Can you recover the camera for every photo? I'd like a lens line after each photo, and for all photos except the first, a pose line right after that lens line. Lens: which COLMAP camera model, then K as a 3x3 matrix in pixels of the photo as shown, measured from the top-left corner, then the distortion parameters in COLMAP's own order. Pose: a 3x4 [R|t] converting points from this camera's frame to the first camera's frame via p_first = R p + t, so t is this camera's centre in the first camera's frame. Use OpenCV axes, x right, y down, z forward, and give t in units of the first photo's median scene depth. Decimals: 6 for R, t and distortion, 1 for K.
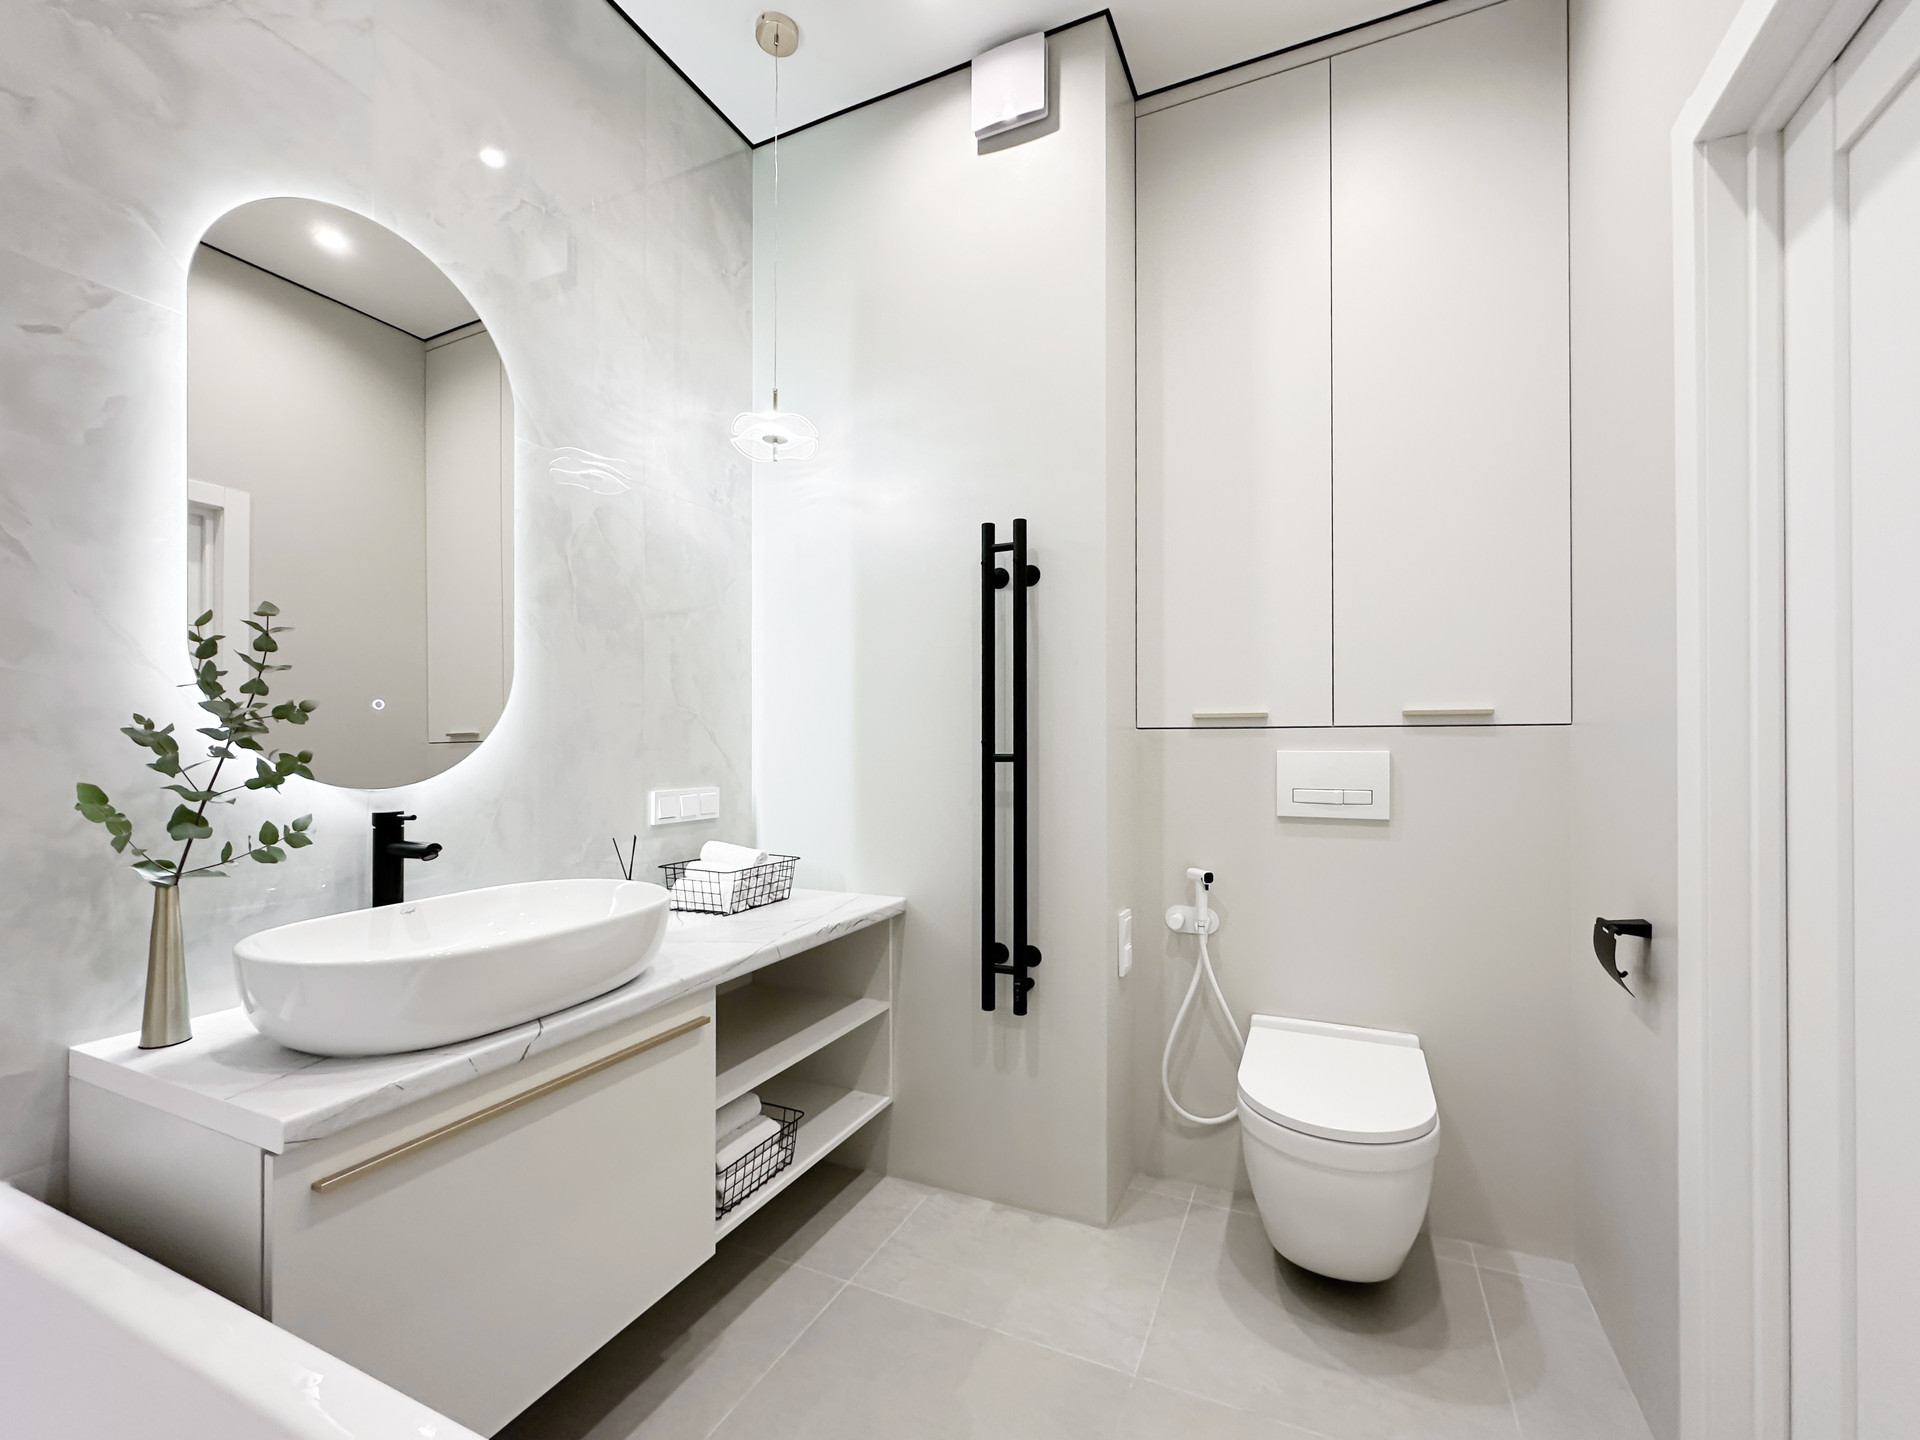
lens RADIAL K [[792.2, 0, 964.2], [0, 792.2, 743.2], [0, 0, 1]] dist [-0.001324, 0.000601]
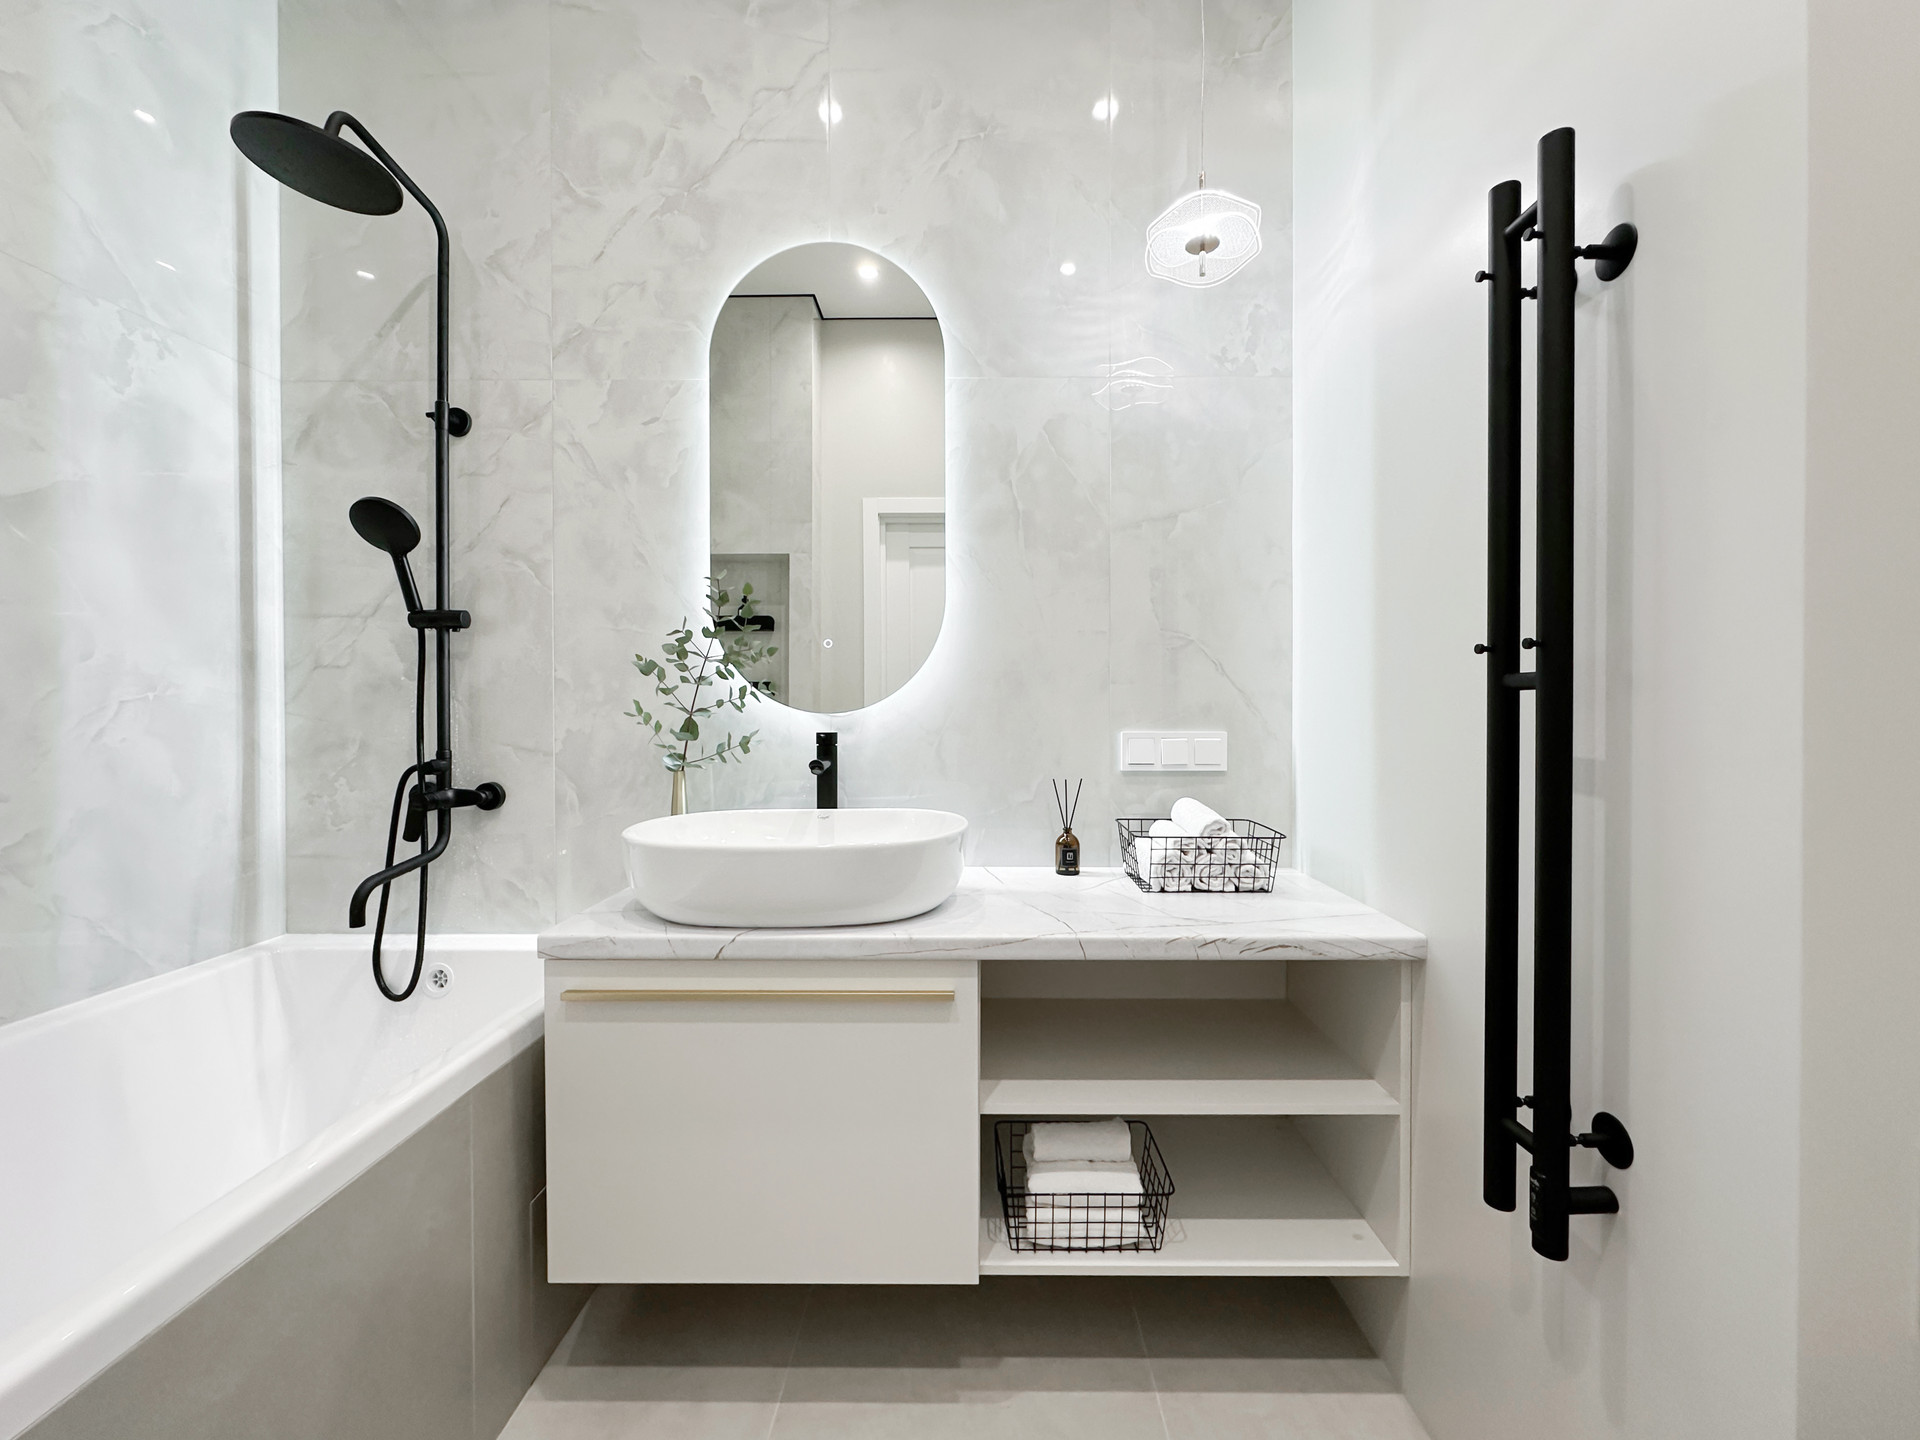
lens RADIAL K [[790.5, 0, 963.5], [0, 790.5, 713.2], [0, 0, 1]] dist [-0.000871, 0.000062]
pose [[0.419619, 0.012760, -0.907611, 0.346746], [0.000333, 0.999899, 0.014211, 0.031707], [0.907700, -0.006265, 0.419572, 0.533579]]
